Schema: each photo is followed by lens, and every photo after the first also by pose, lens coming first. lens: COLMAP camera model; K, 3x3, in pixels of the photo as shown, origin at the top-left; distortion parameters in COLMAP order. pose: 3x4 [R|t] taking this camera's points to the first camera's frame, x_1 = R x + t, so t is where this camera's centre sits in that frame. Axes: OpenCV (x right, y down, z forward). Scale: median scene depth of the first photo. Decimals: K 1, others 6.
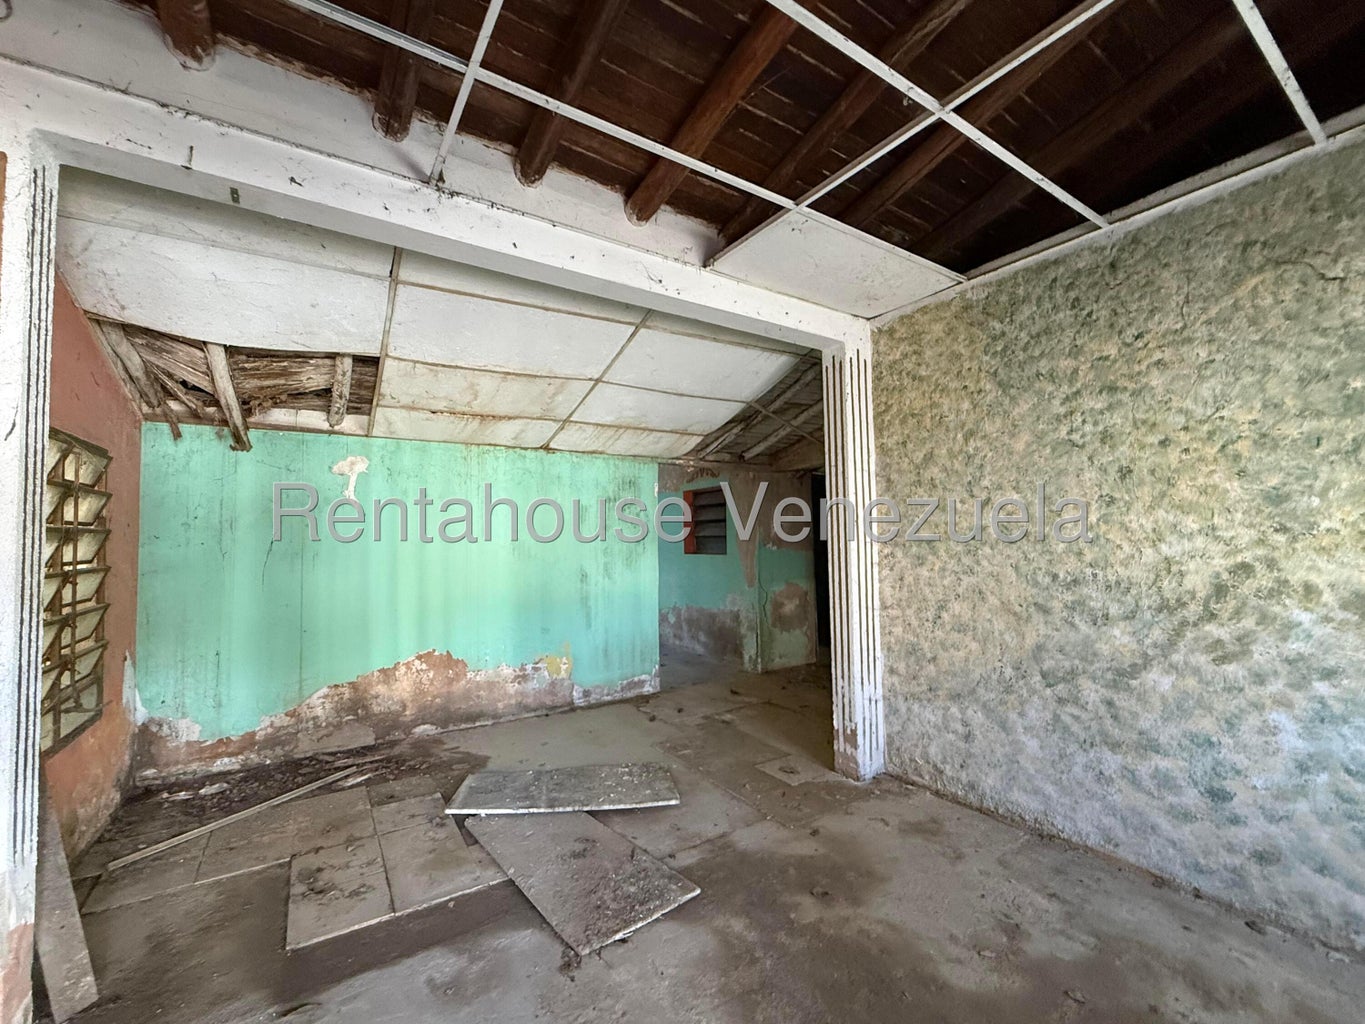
lens RADIAL K [[581.6, 0, 685.9], [0, 581.6, 506.7], [0, 0, 1]] dist [0.000941, 0.001190]
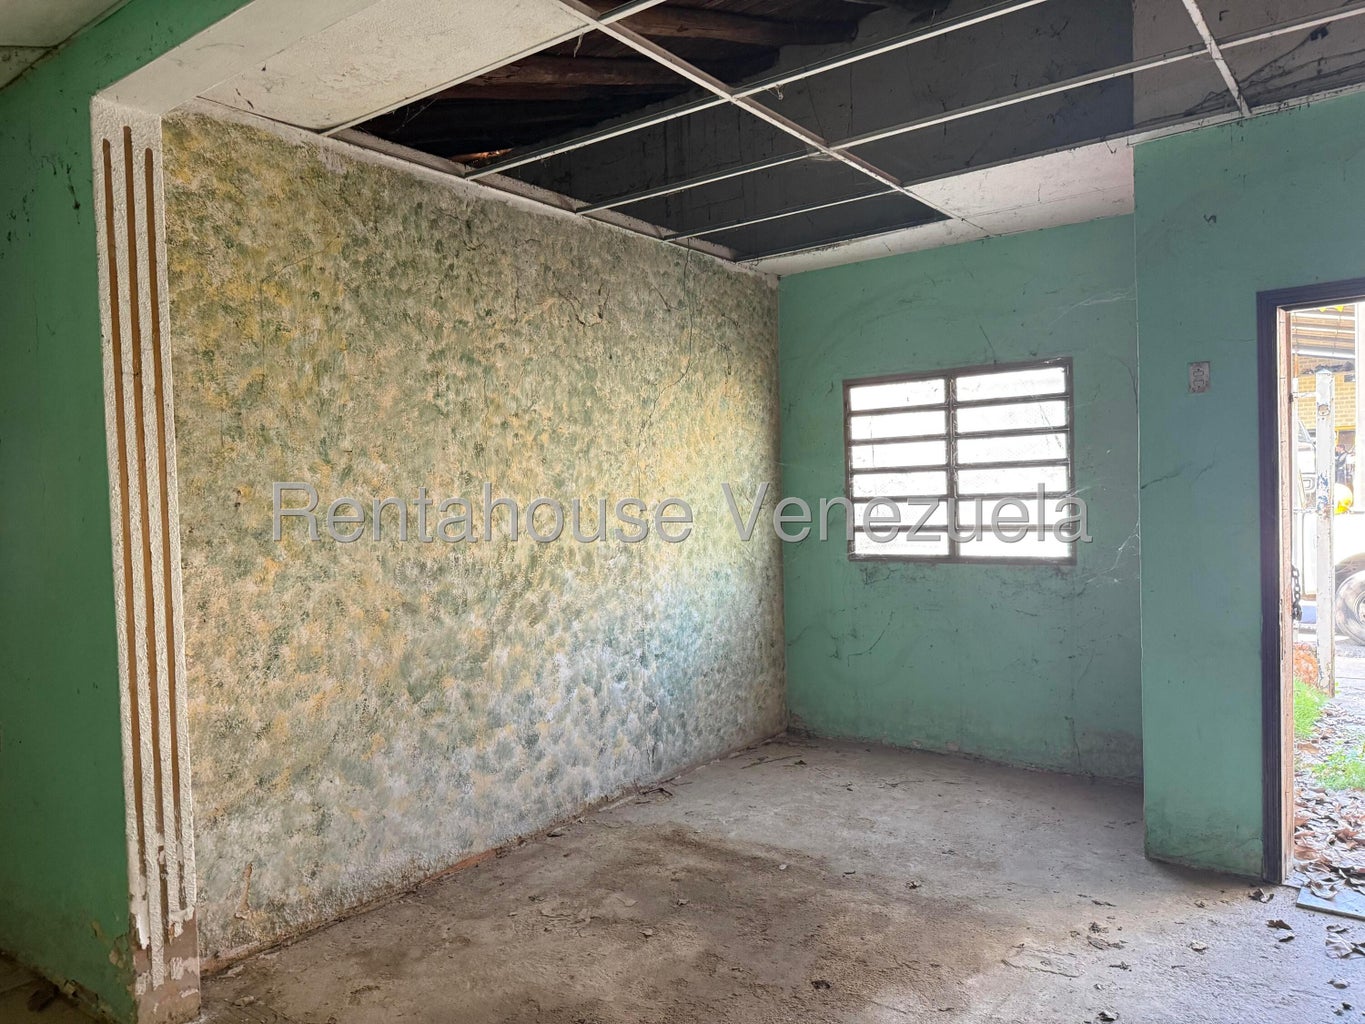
lens RADIAL K [[960.7, 0, 687.5], [0, 960.7, 507.7], [0, 0, 1]] dist [0.052151, -0.046829]
pose [[-0.341984, 0.001490, 0.939705, -0.766842], [-0.021568, 0.999723, -0.009434, 0.039872], [-0.939458, -0.023494, -0.341857, 1.088024]]
